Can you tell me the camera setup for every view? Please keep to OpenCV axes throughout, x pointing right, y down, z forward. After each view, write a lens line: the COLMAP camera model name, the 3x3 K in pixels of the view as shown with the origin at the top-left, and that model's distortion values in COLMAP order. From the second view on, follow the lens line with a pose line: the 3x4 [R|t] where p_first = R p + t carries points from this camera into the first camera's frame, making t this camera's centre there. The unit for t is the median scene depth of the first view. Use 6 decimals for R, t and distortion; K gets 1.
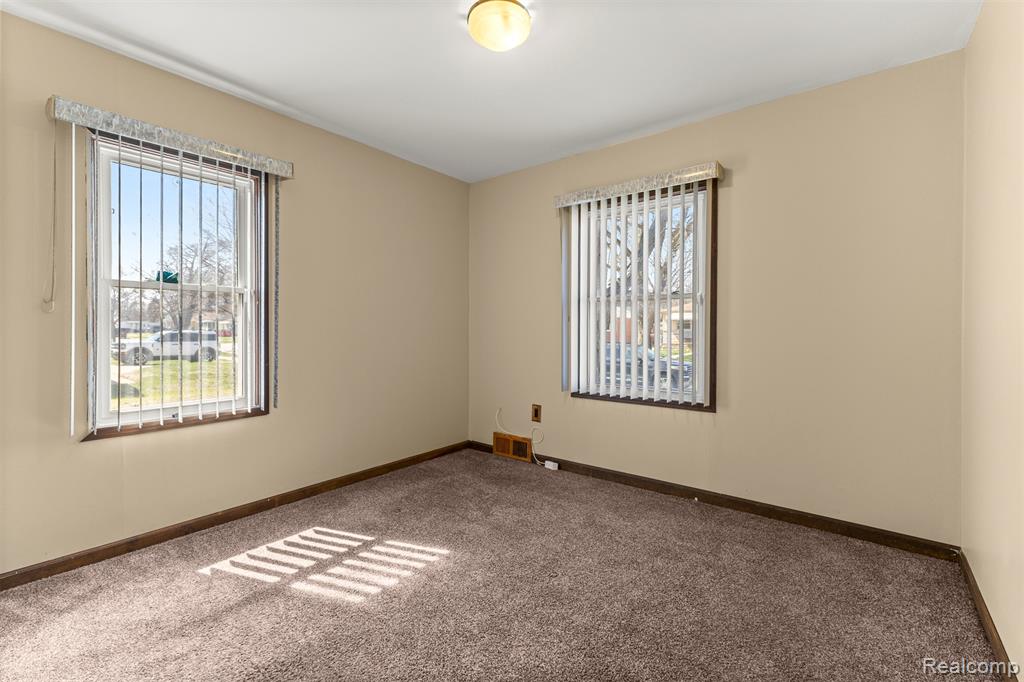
lens RADIAL K [[442.8, 0, 512.0], [0, 442.8, 341.0], [0, 0, 1]] dist [0.010908, -0.000612]
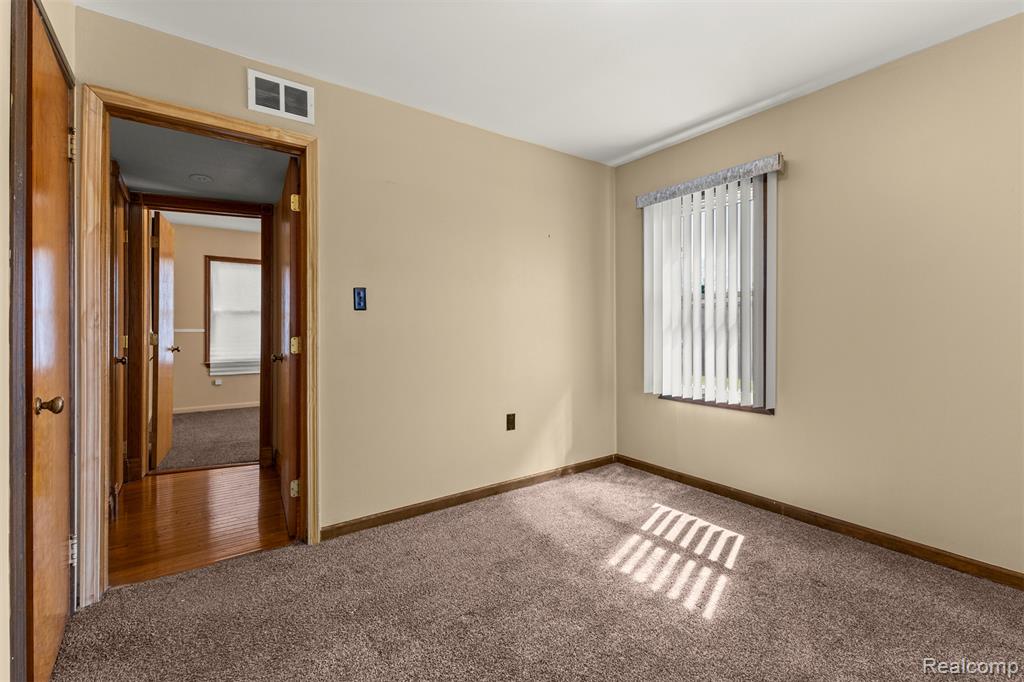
lens RADIAL K [[442.8, 0, 512.0], [0, 442.8, 341.0], [0, 0, 1]] dist [0.010908, -0.000612]
pose [[-0.266786, 0.030057, -0.963287, 0.689051], [-0.029221, 0.998802, 0.039258, -0.028668], [0.963313, 0.038622, -0.265588, 0.864457]]
